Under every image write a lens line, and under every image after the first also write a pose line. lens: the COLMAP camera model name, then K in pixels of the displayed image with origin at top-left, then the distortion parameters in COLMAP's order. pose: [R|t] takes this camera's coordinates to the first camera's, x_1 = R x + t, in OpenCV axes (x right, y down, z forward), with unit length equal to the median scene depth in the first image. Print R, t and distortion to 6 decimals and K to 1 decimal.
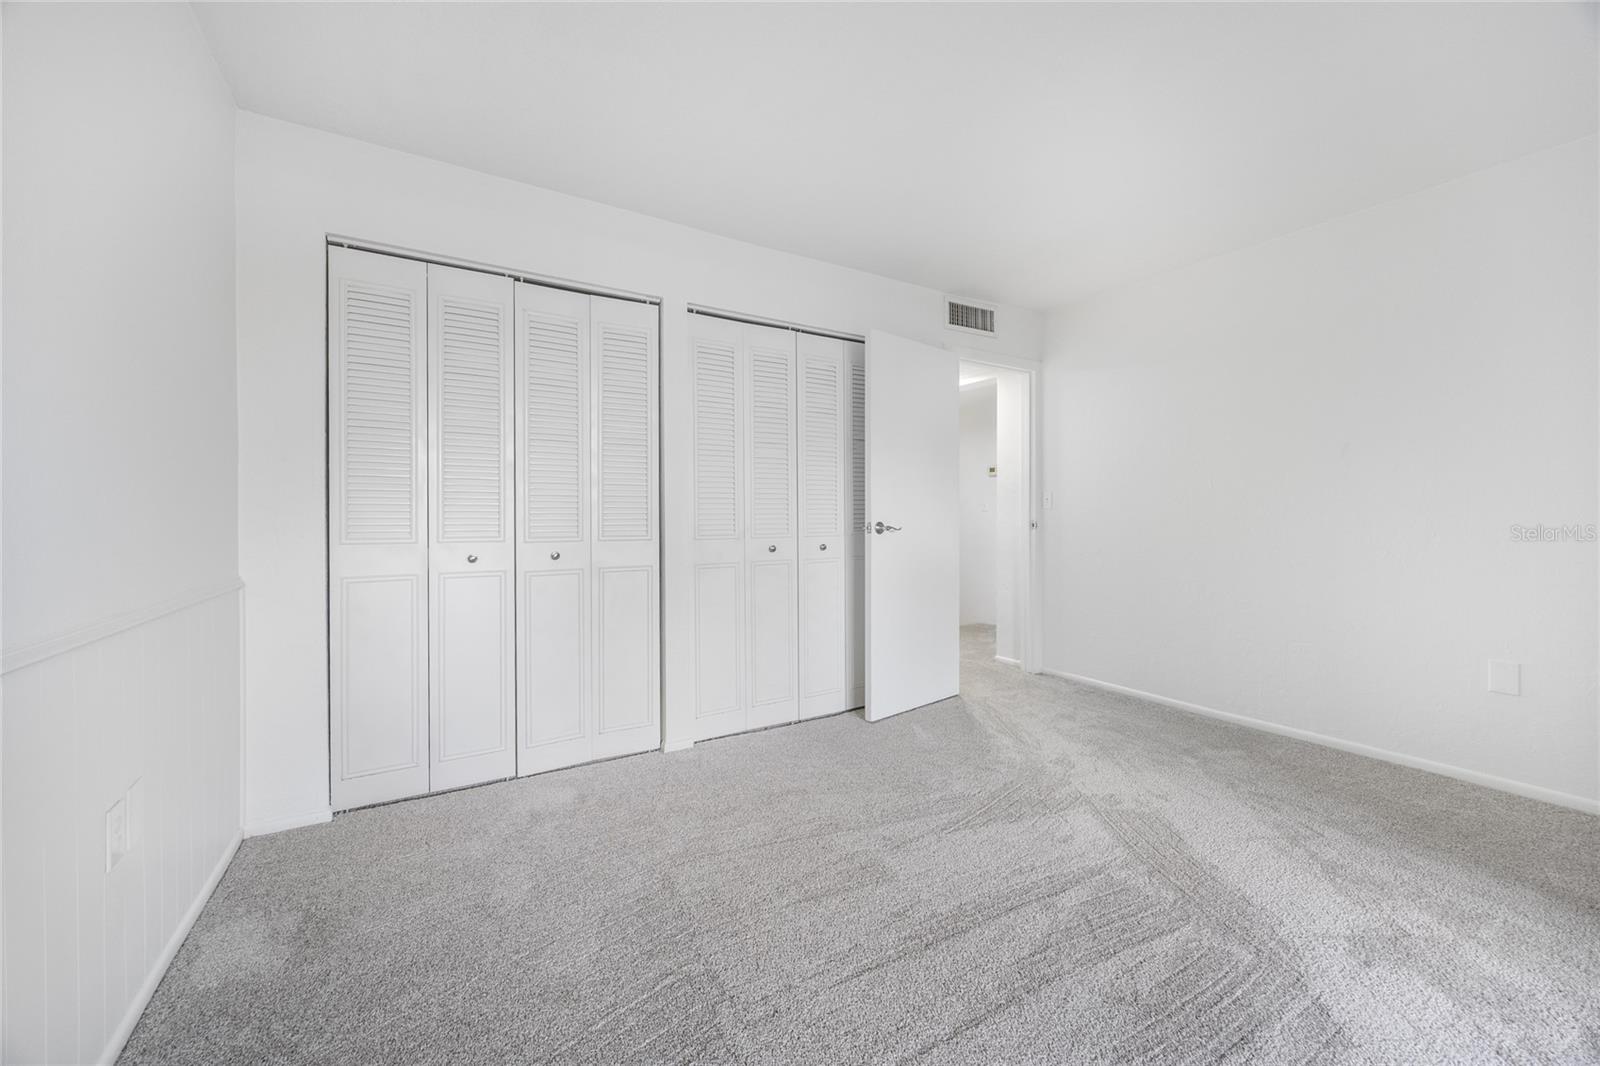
lens RADIAL K [[615.8, 0, 798.6], [0, 615.8, 517.1], [0, 0, 1]] dist [-0.000518, -0.000106]
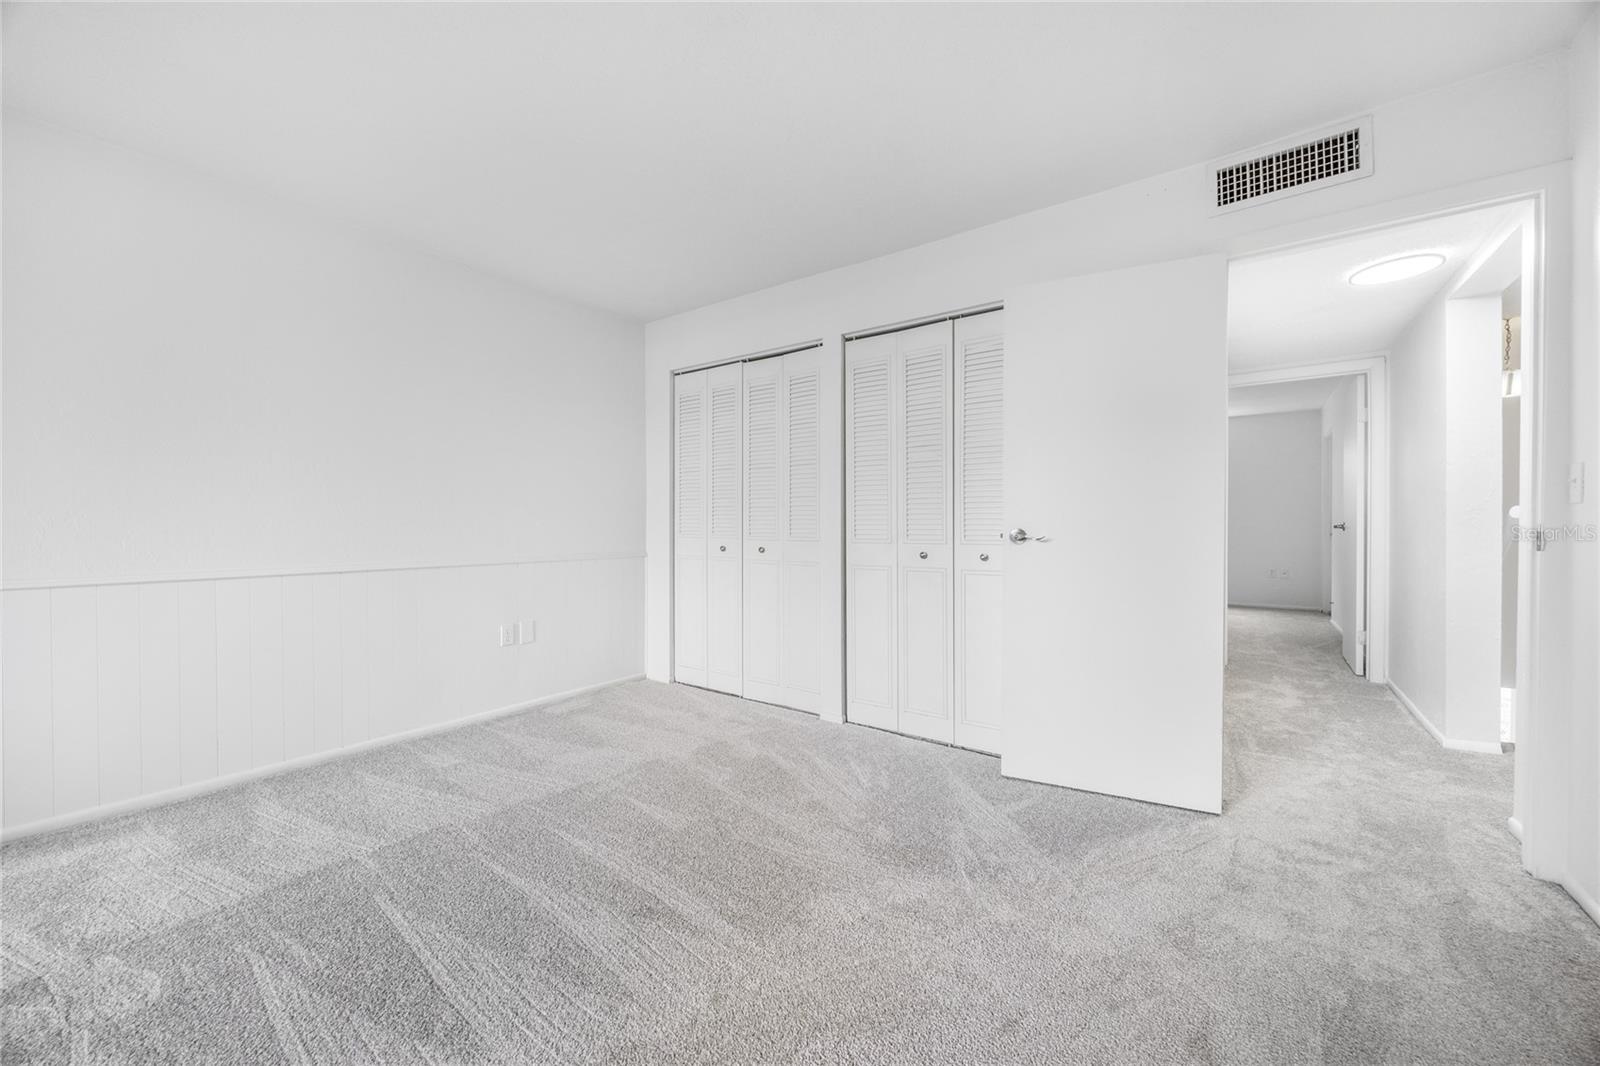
lens RADIAL K [[606.9, 0, 804.0], [0, 606.9, 528.9], [0, 0, 1]] dist [-0.002436, -0.000224]
pose [[0.382339, 0.009873, -0.923969, 0.812381], [-0.004552, 0.999951, 0.008801, 0.003386], [0.924011, 0.000841, 0.382365, 0.489237]]
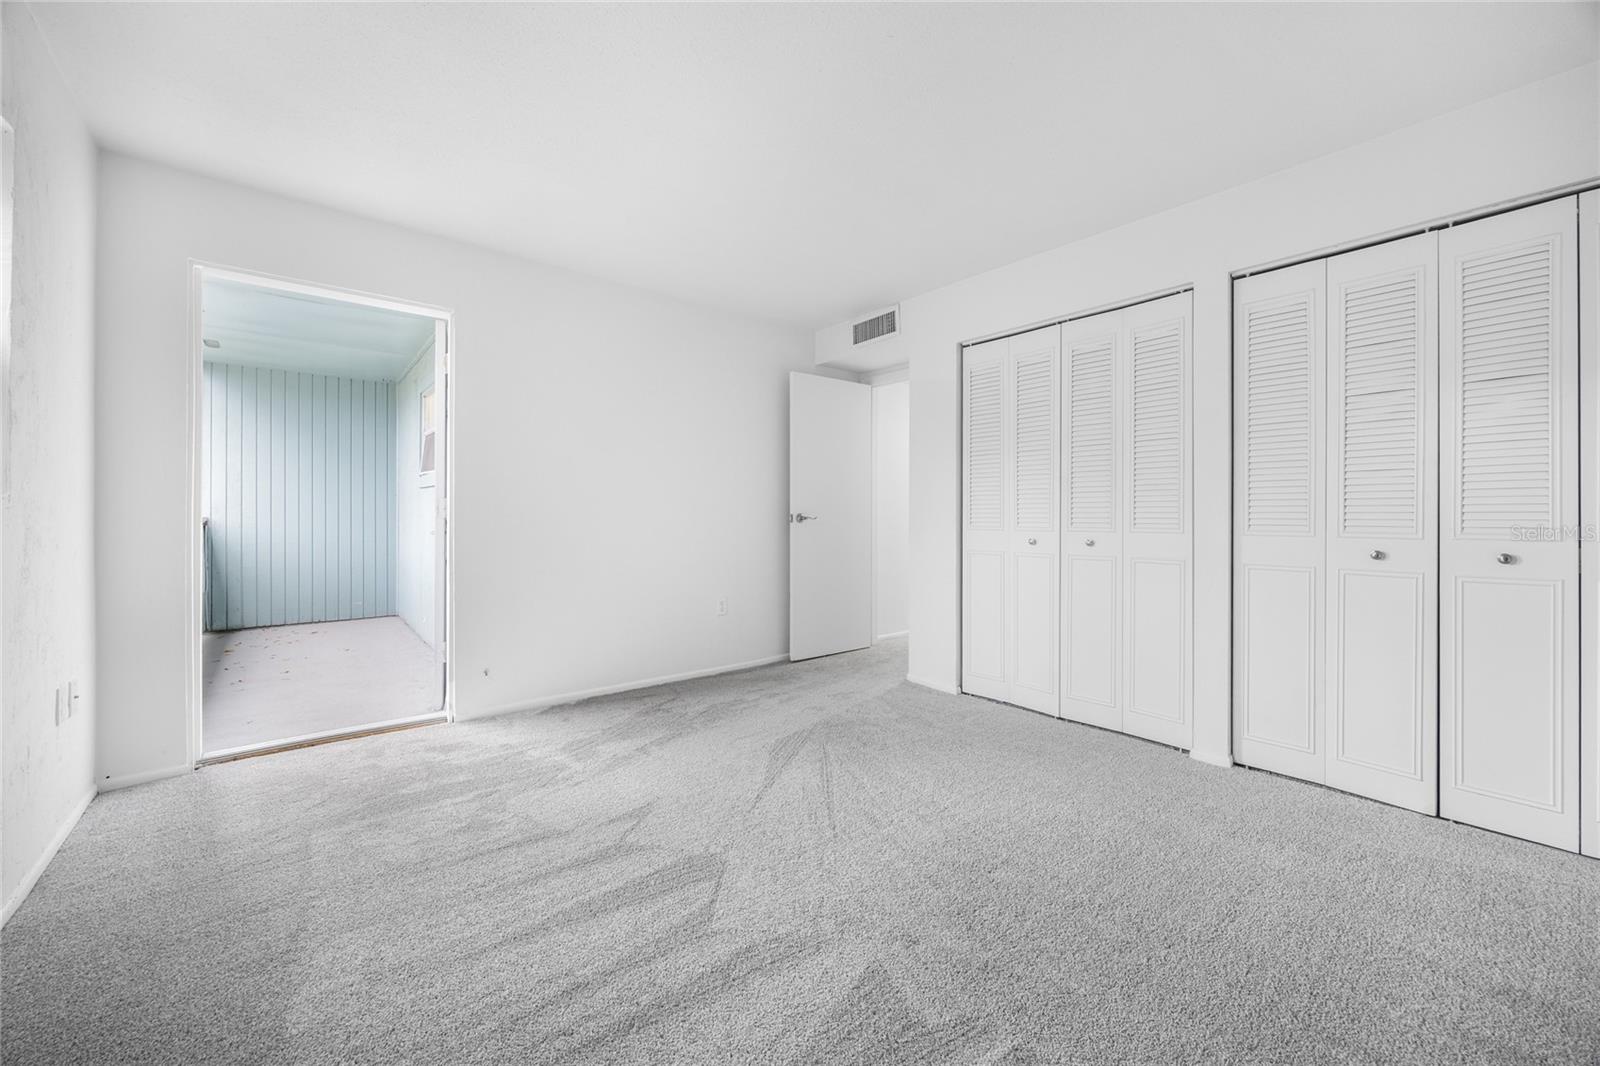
lens RADIAL K [[491.0, 0, 799.1], [0, 491.0, 515.2], [0, 0, 1]] dist [0.000114, 0.000018]
pose [[0.254081, -0.000149, -0.967183, 0.359768], [0.005736, 0.999983, 0.001353, 0.002731], [0.967166, -0.005892, 0.254078, 0.211615]]
